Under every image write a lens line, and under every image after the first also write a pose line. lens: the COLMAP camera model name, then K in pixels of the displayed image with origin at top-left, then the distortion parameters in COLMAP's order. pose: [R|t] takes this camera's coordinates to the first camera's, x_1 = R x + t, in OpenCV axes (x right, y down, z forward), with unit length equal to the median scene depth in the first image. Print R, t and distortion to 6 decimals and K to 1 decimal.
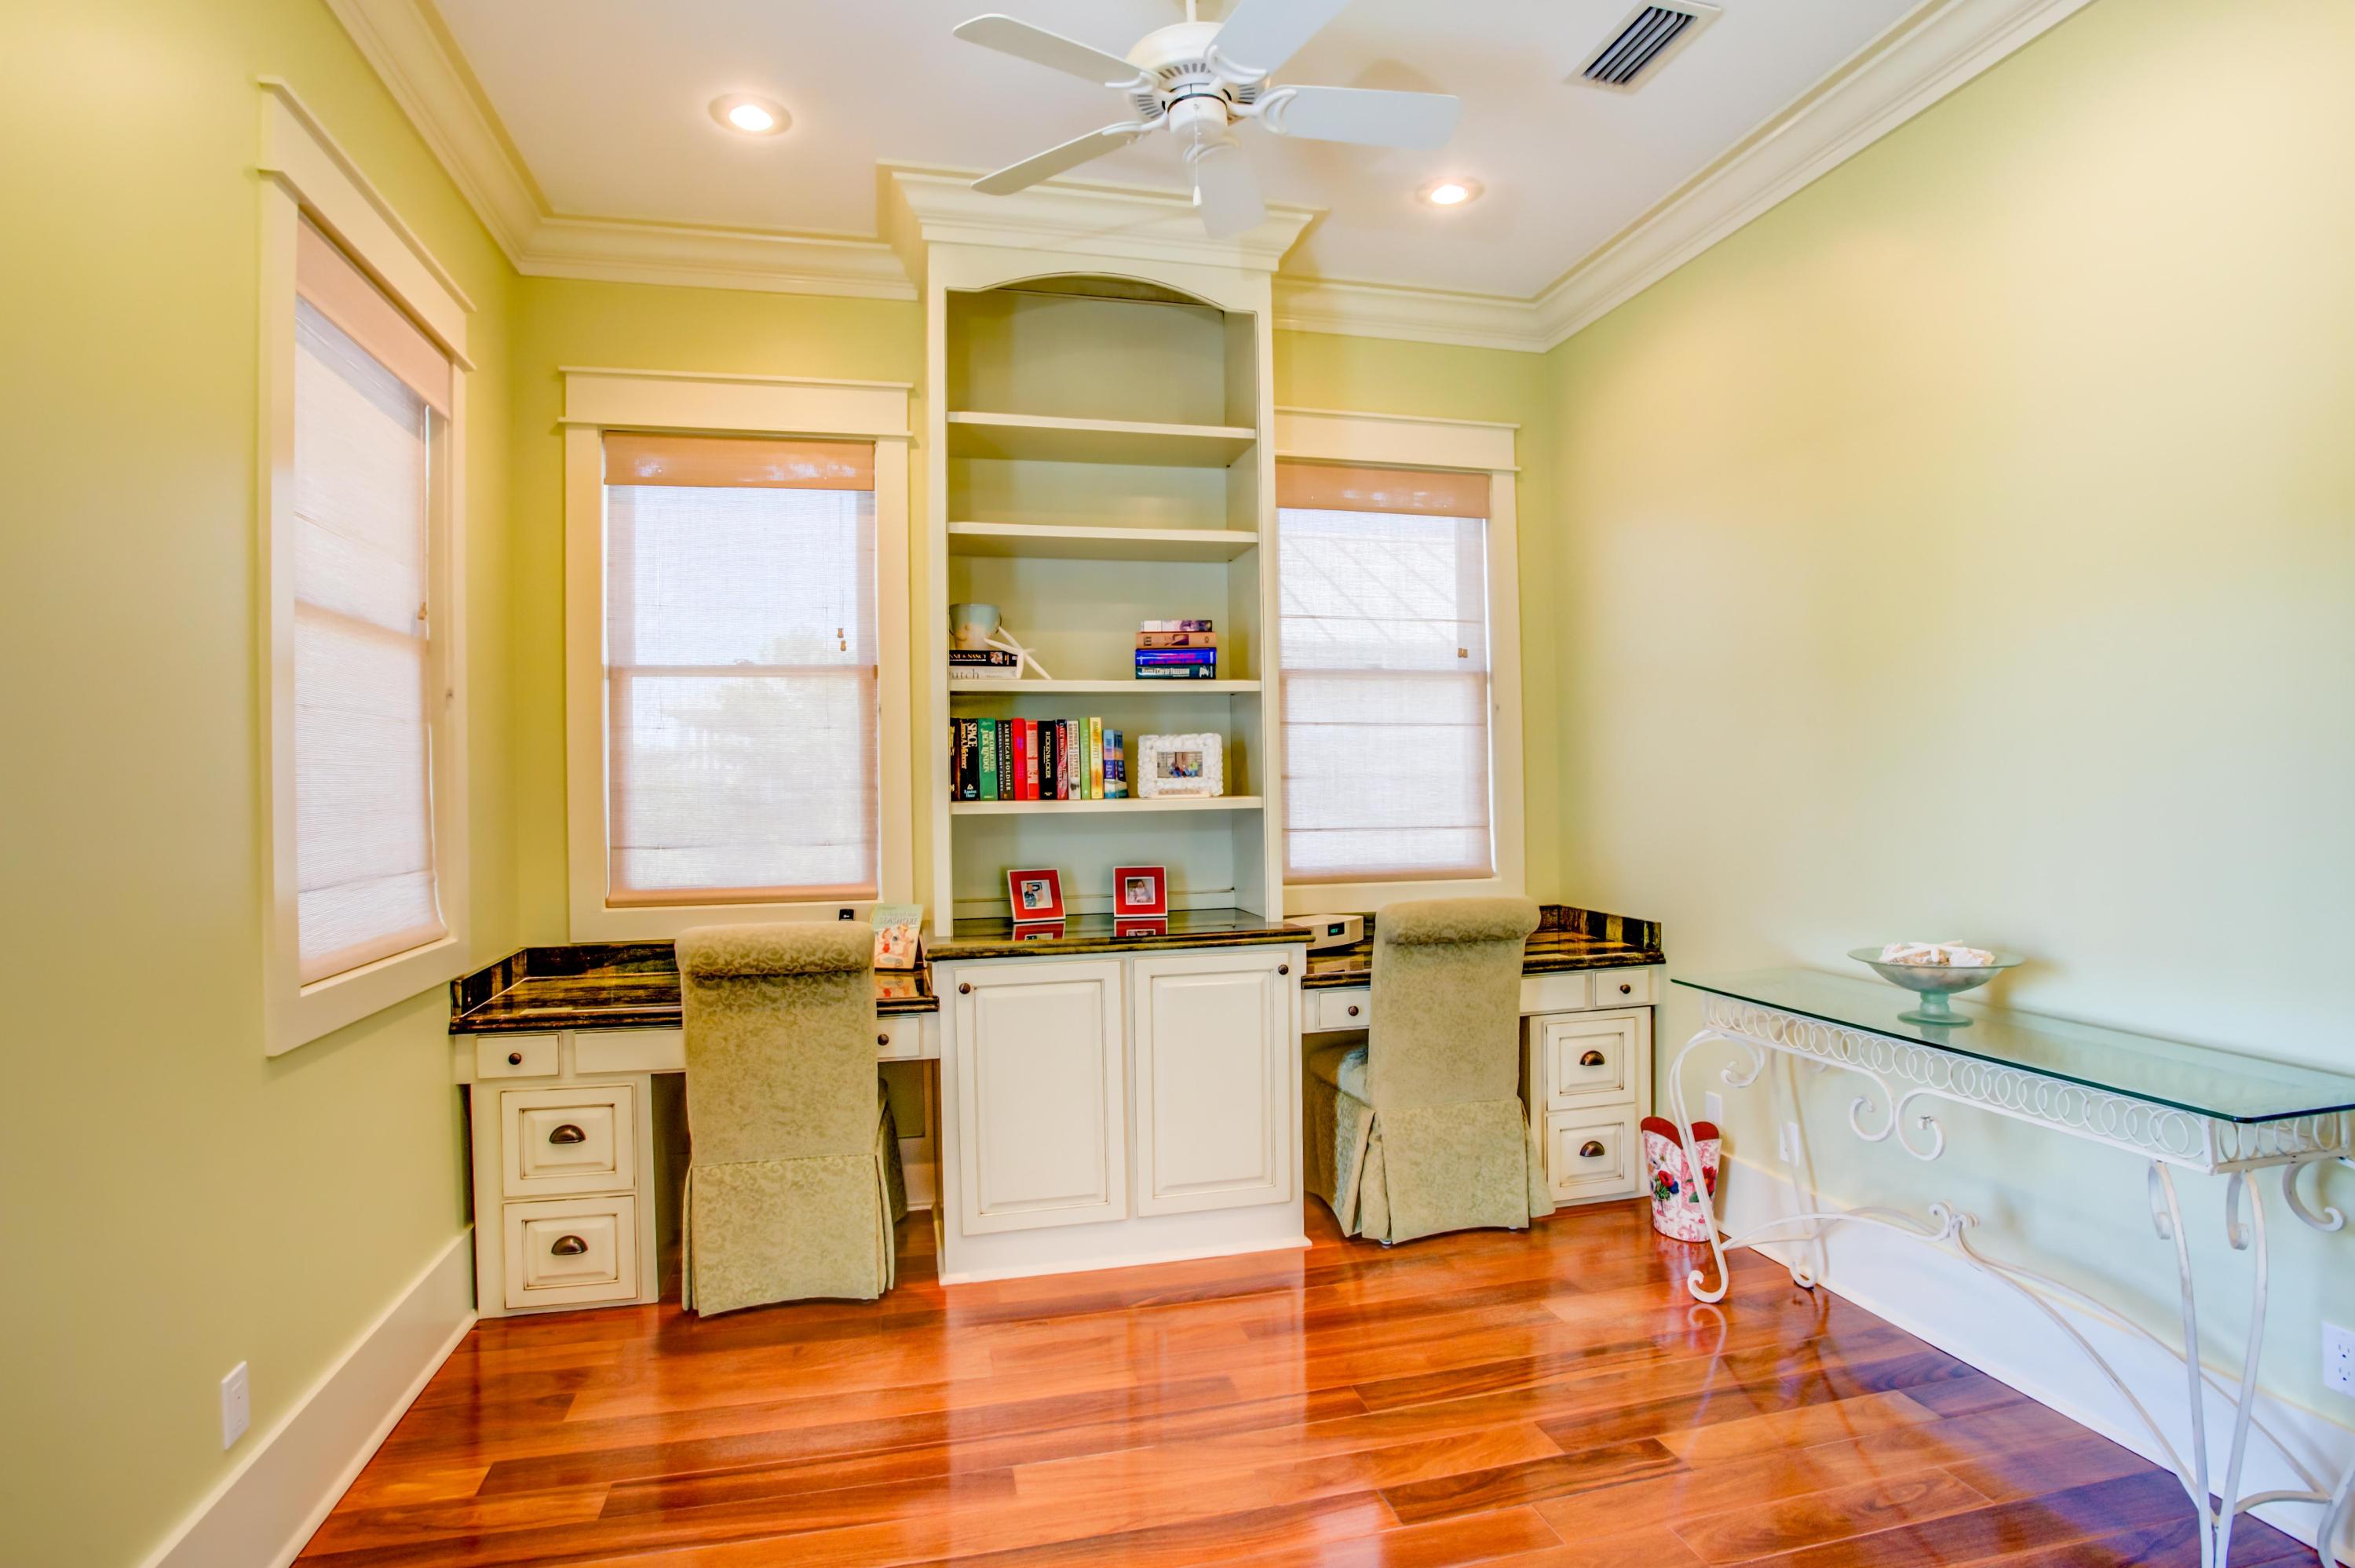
lens RADIAL K [[1146.1, 0, 1197.5], [0, 1146.1, 788.0], [0, 0, 1]] dist [-0.068173, 0.026908]
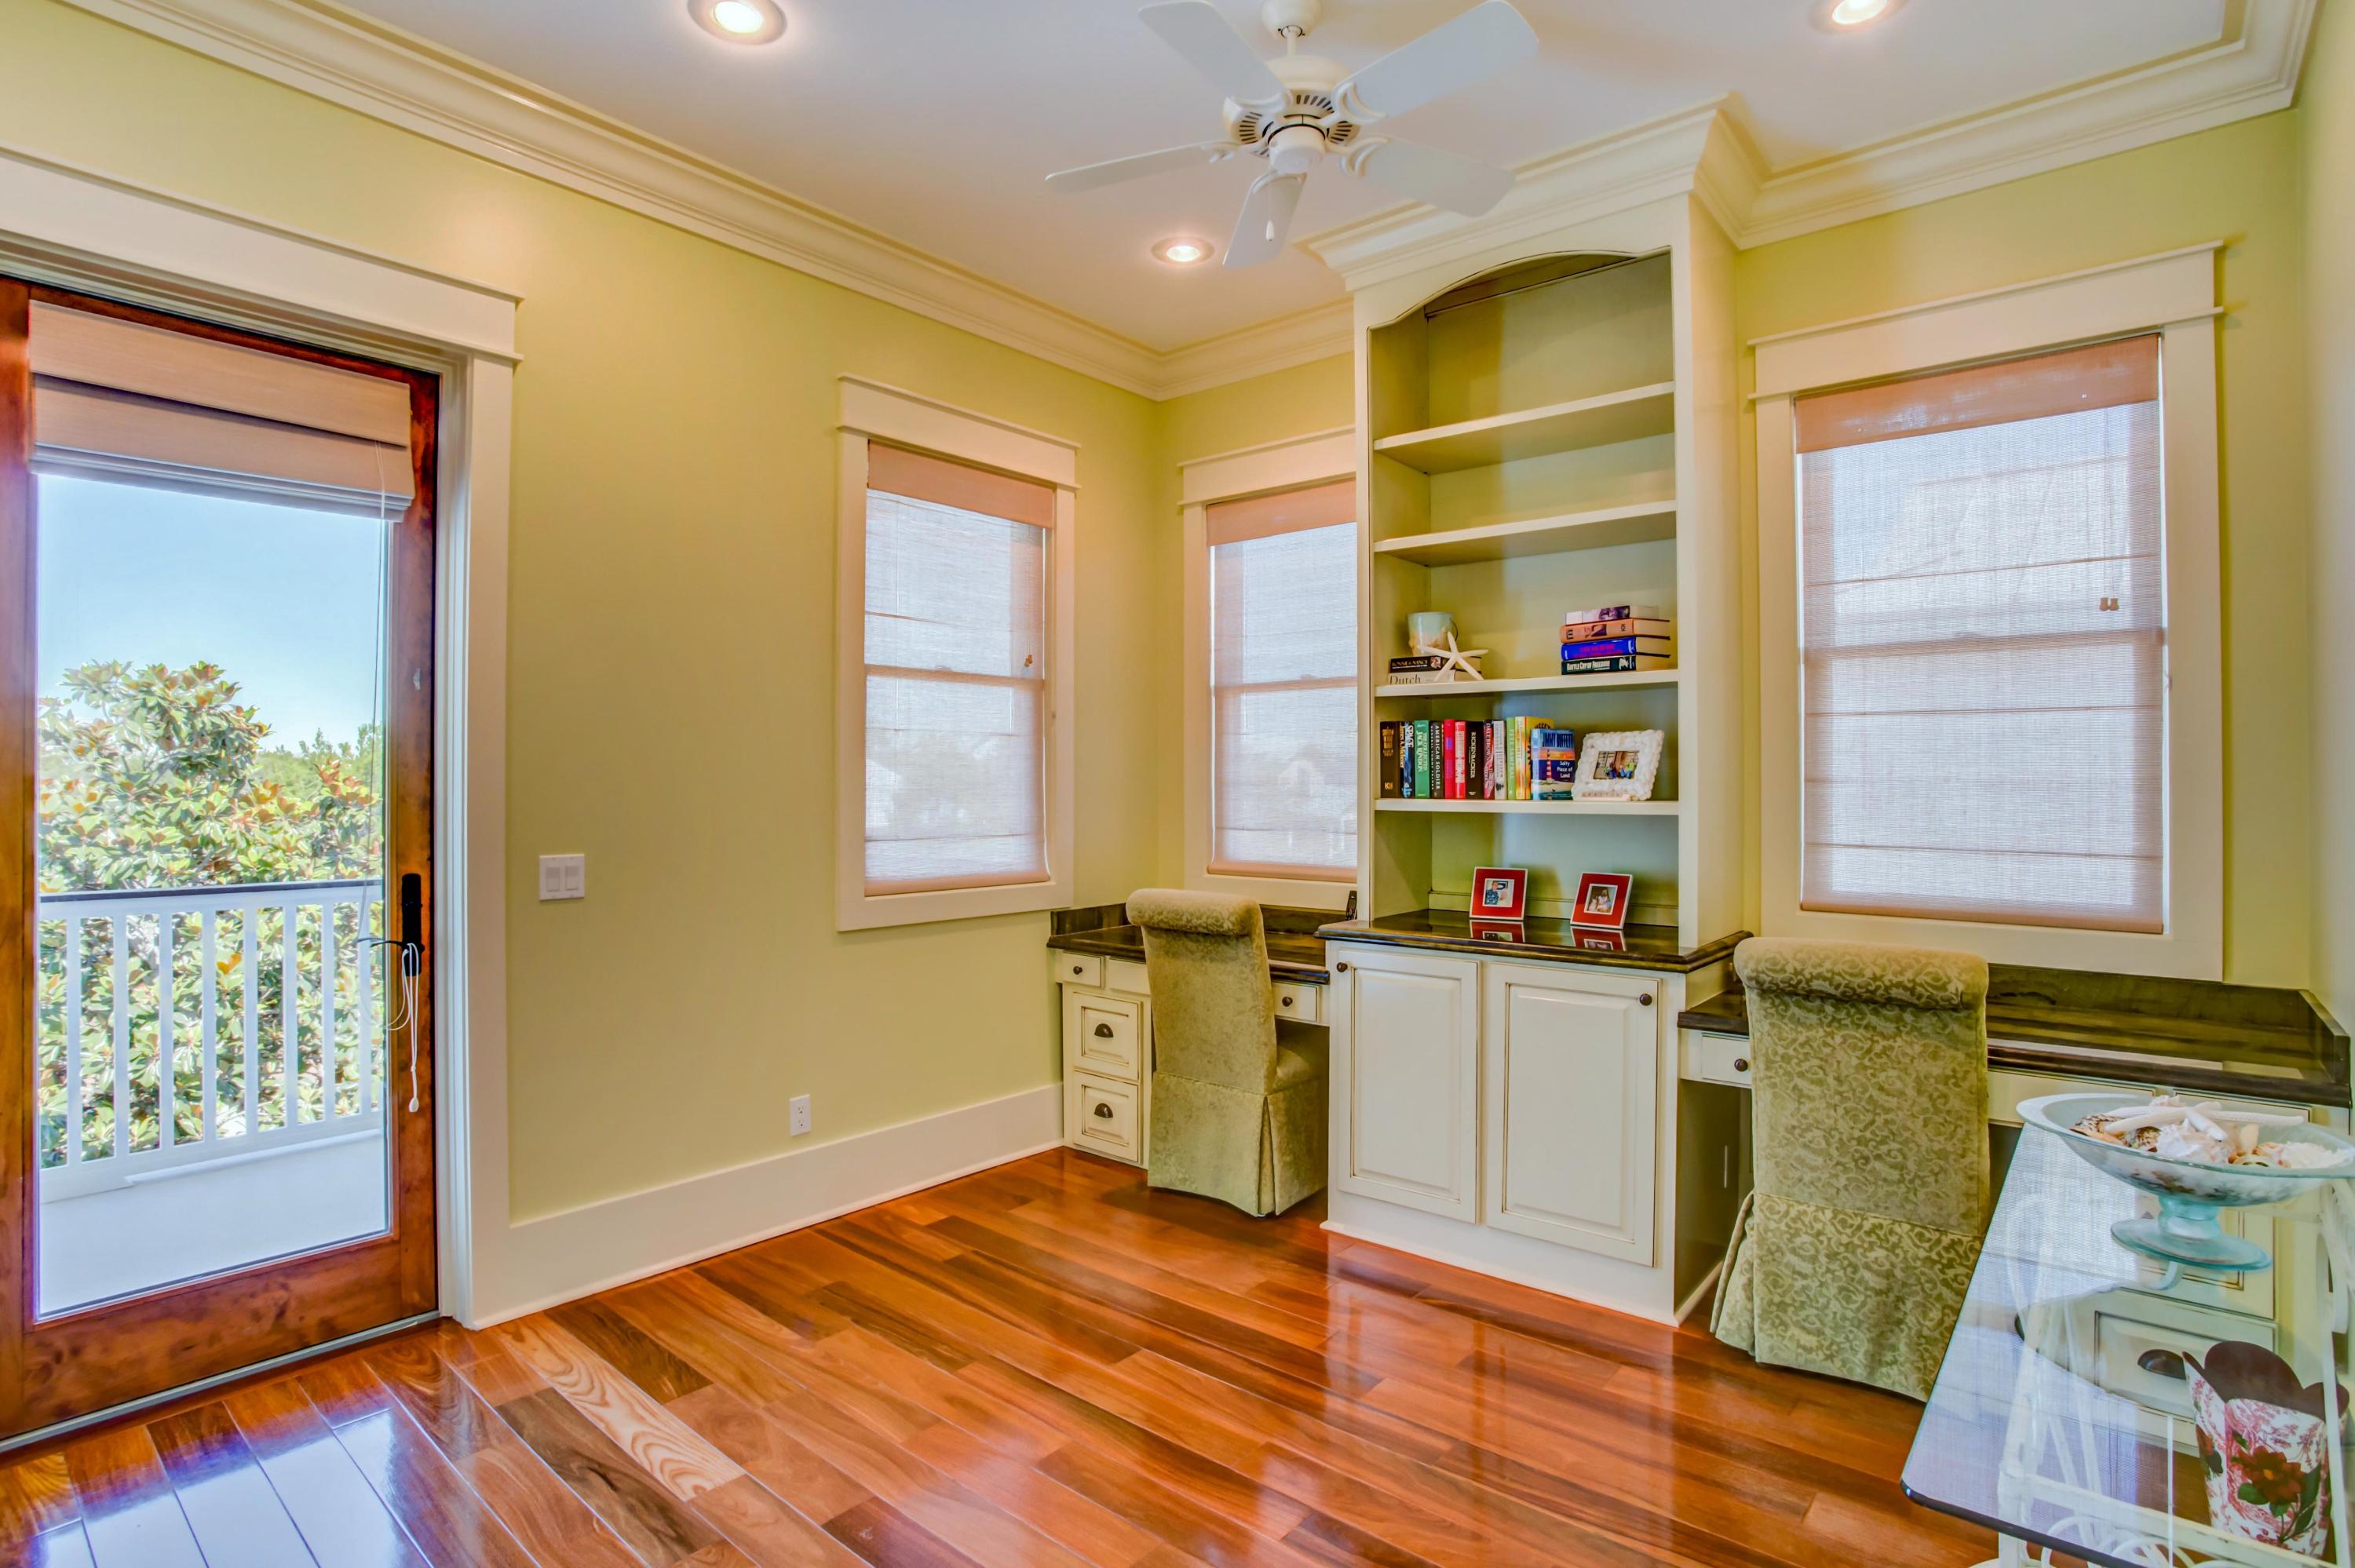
lens RADIAL K [[1146.1, 0, 1197.1], [0, 1146.1, 783.6], [0, 0, 1]] dist [-0.068173, 0.026908]
pose [[0.612603, 0.017326, -0.790201, 0.525399], [-0.014949, 0.999835, 0.010333, -0.010485], [0.790250, 0.005483, 0.612760, 0.188929]]
